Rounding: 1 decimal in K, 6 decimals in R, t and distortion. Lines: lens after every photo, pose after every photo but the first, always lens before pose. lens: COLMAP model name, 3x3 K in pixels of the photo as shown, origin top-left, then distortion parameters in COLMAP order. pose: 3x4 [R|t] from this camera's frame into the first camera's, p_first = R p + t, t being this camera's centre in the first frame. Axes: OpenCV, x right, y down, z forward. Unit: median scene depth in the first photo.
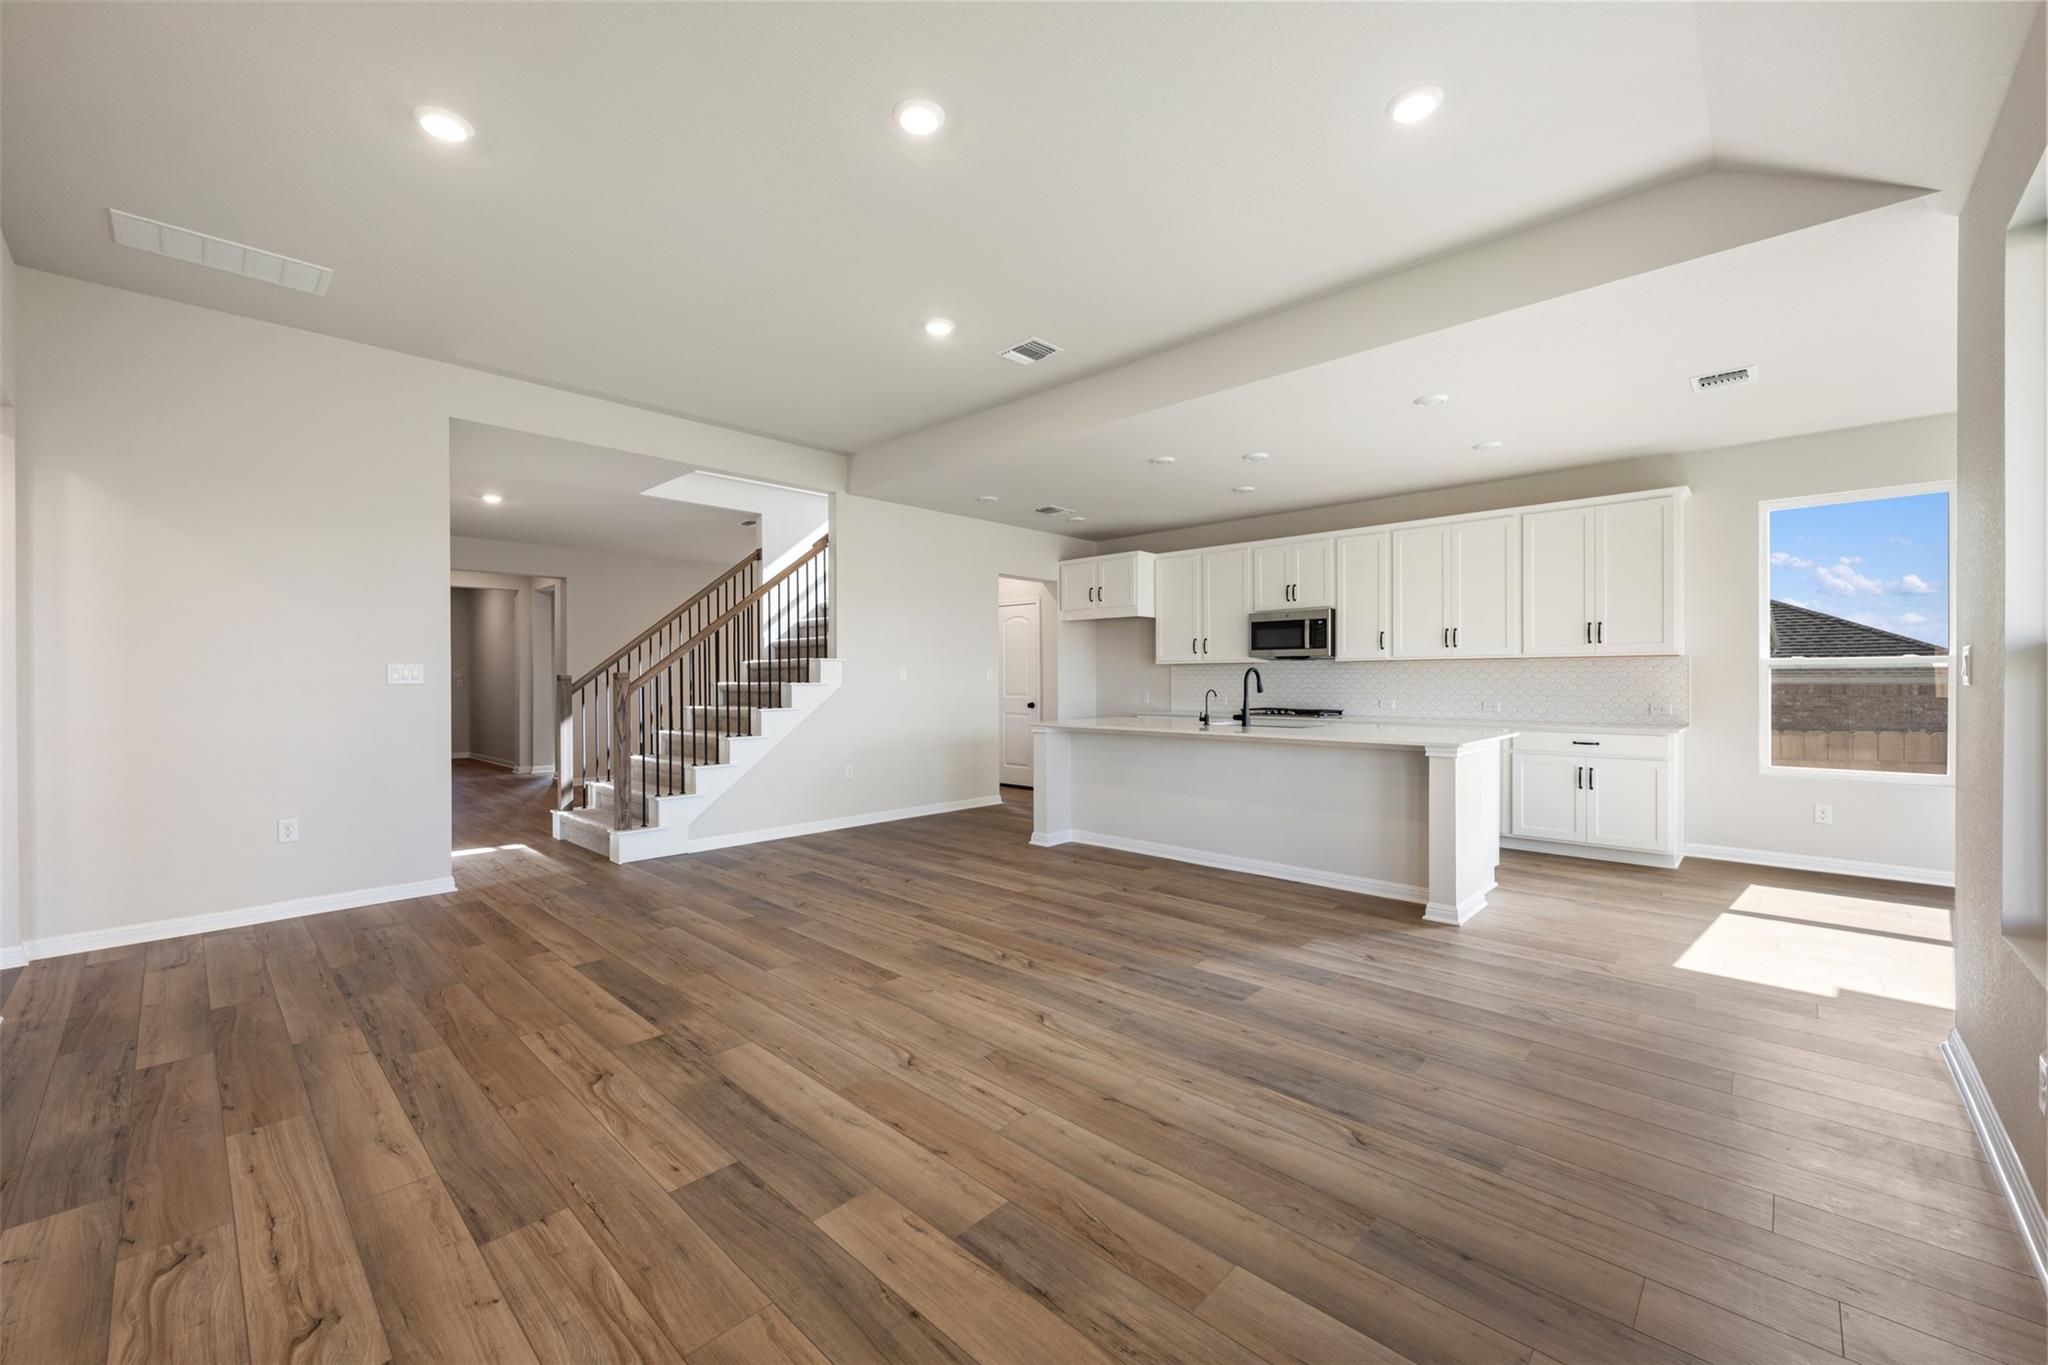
lens RADIAL K [[812.2, 0, 1018.9], [0, 812.2, 678.9], [0, 0, 1]] dist [0.000467, -0.000176]
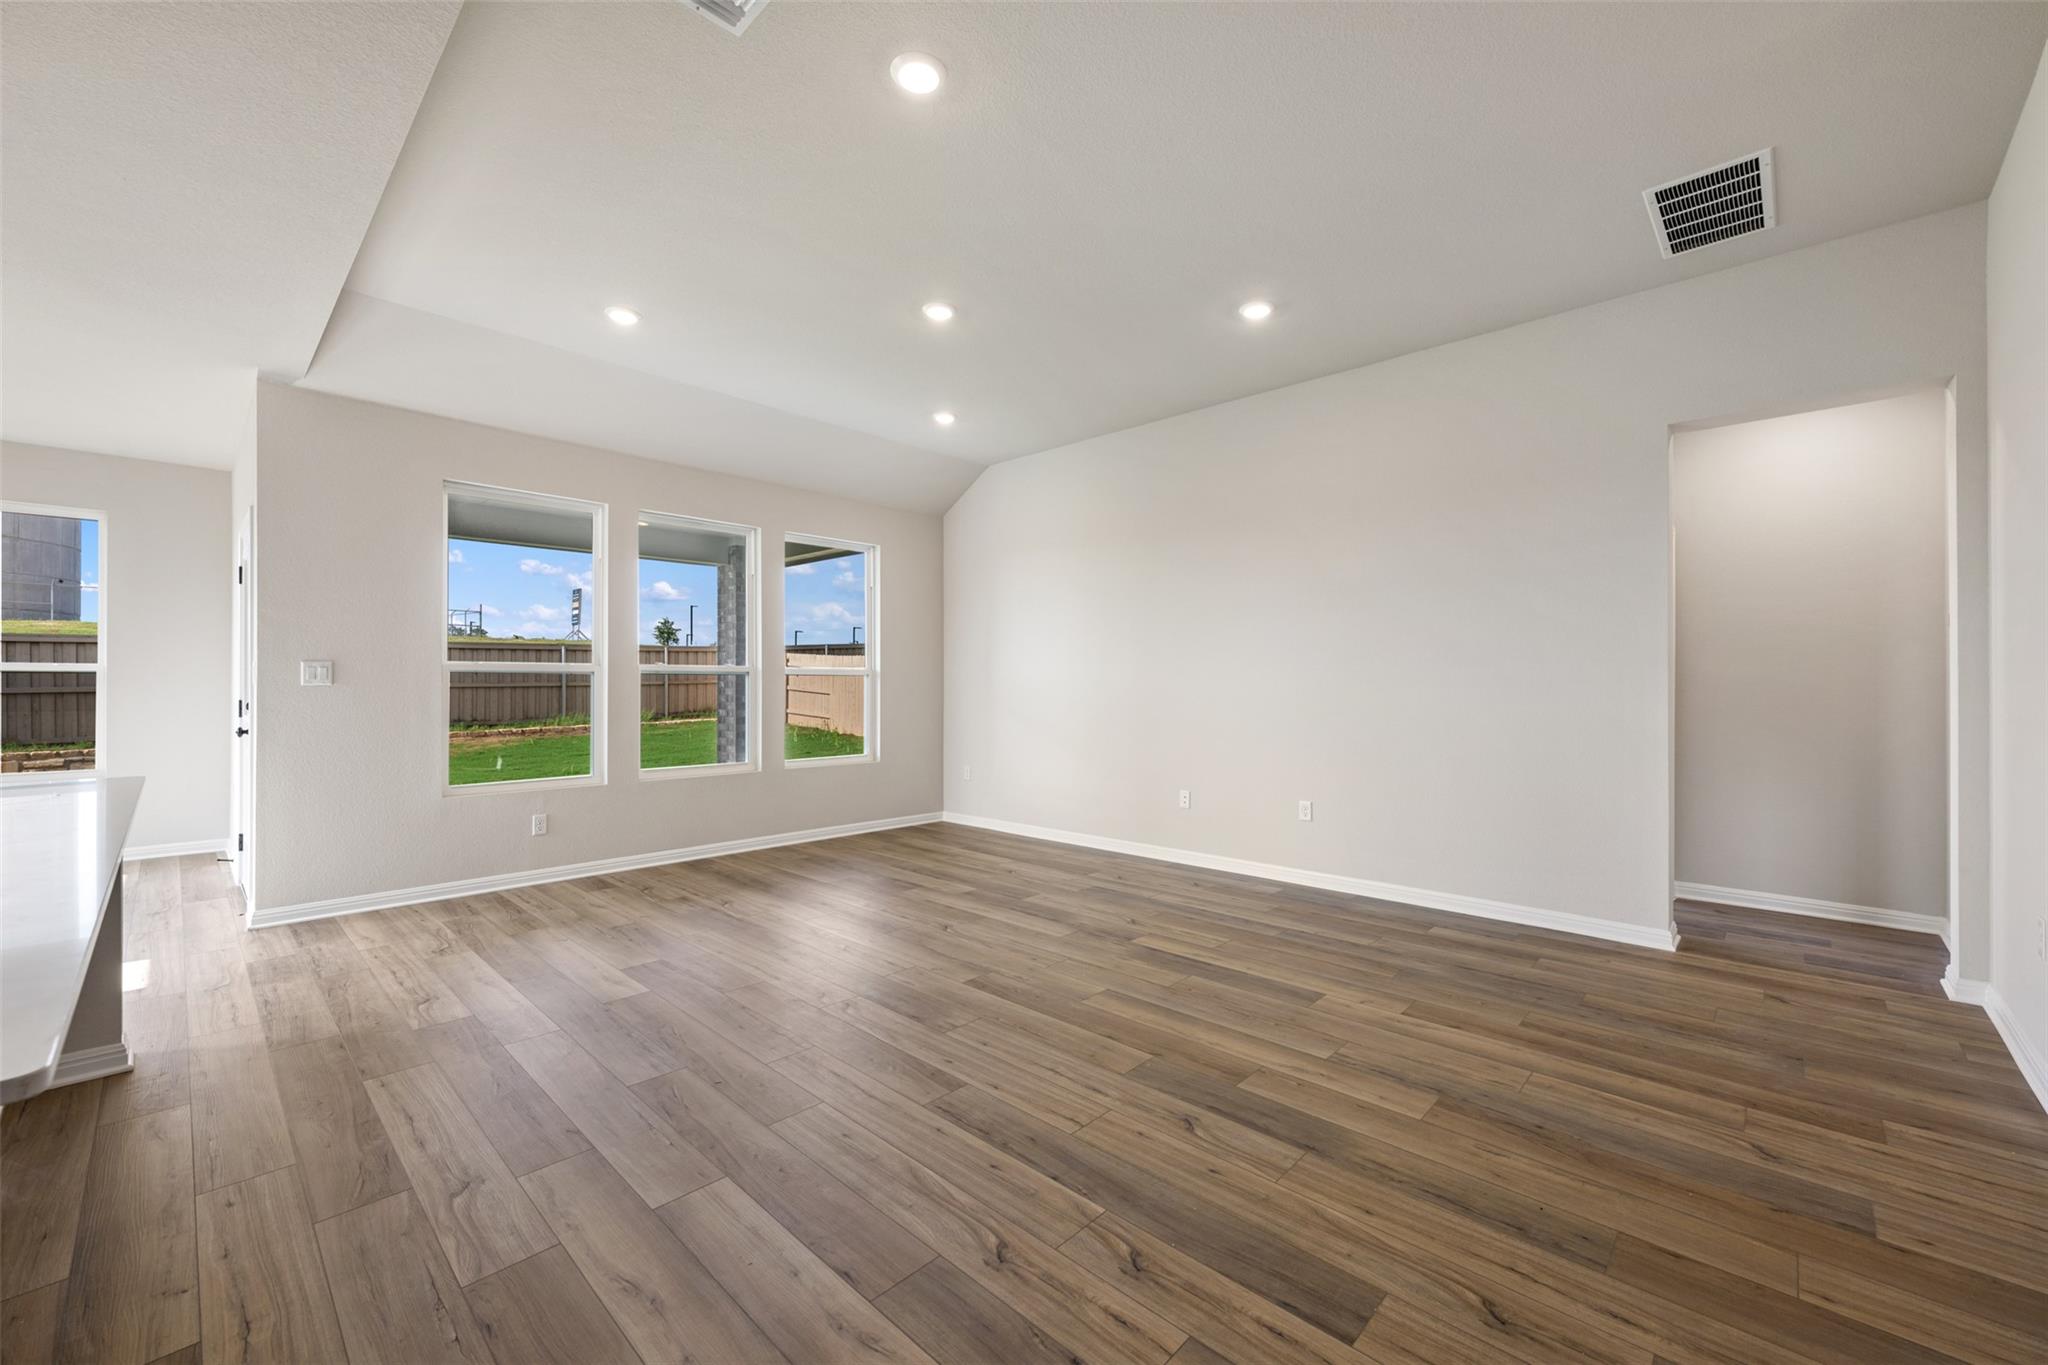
lens RADIAL K [[808.5, 0, 1024.0], [0, 808.5, 682.5], [0, 0, 1]] dist [-0.001170, -0.000014]
pose [[-0.999979, 0.001380, -0.006285, -0.200481], [0.001392, 0.999997, -0.001855, 0.005188], [0.006283, -0.001864, -0.999979, 1.863258]]
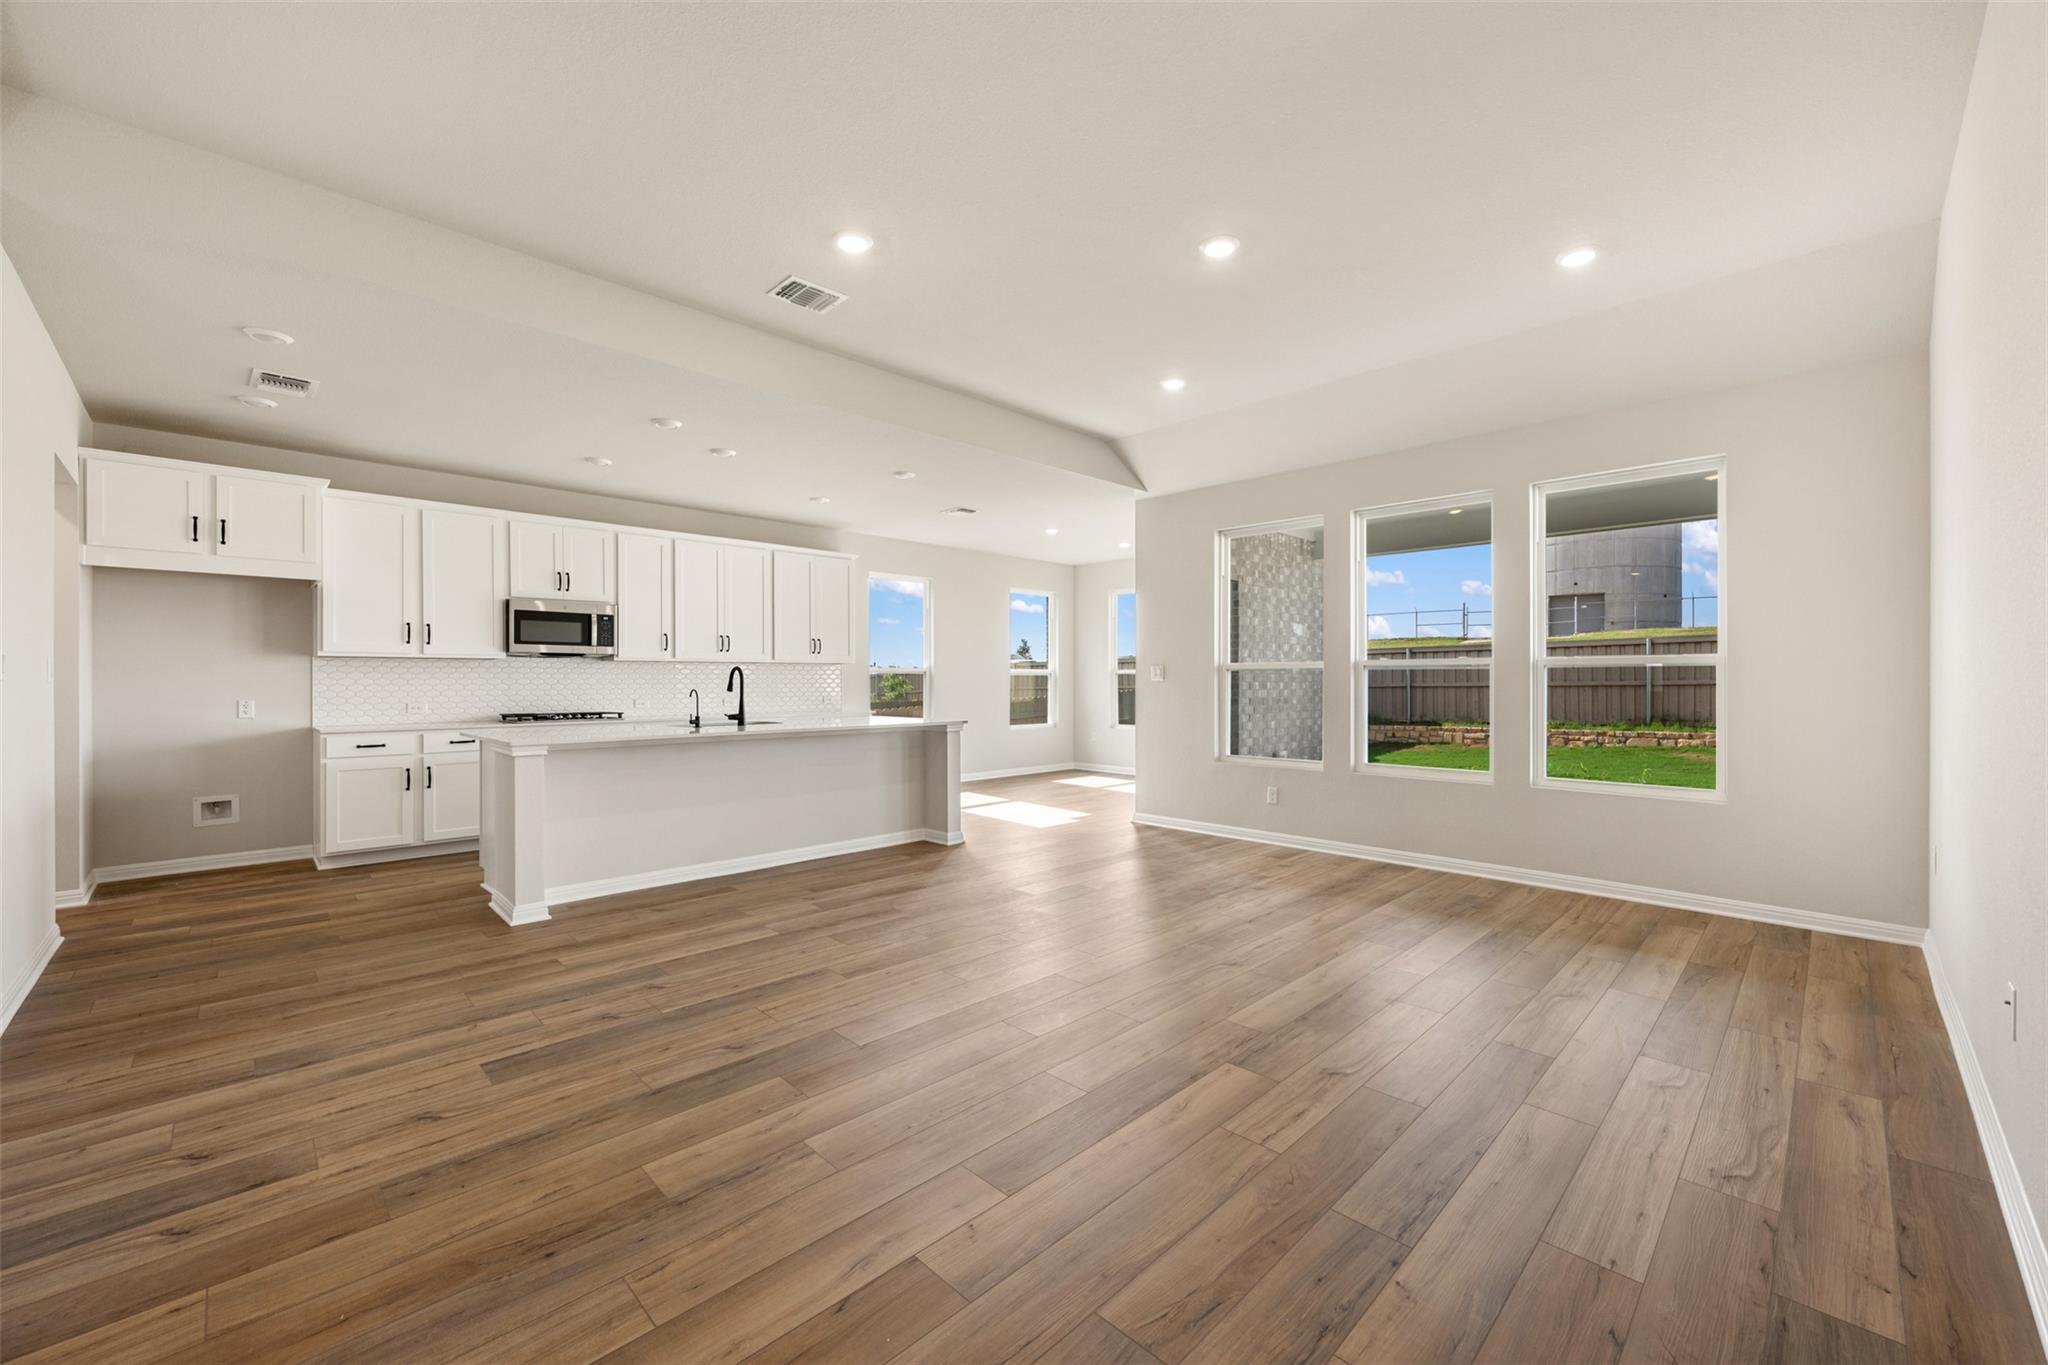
lens RADIAL K [[808.5, 0, 1024.0], [0, 808.5, 682.5], [0, 0, 1]] dist [-0.001170, -0.000014]
pose [[0.026185, 0.000237, 0.999657, -1.066853], [0.001057, 0.999999, -0.000264, 0.009517], [-0.999657, 0.001063, 0.026184, 0.953818]]
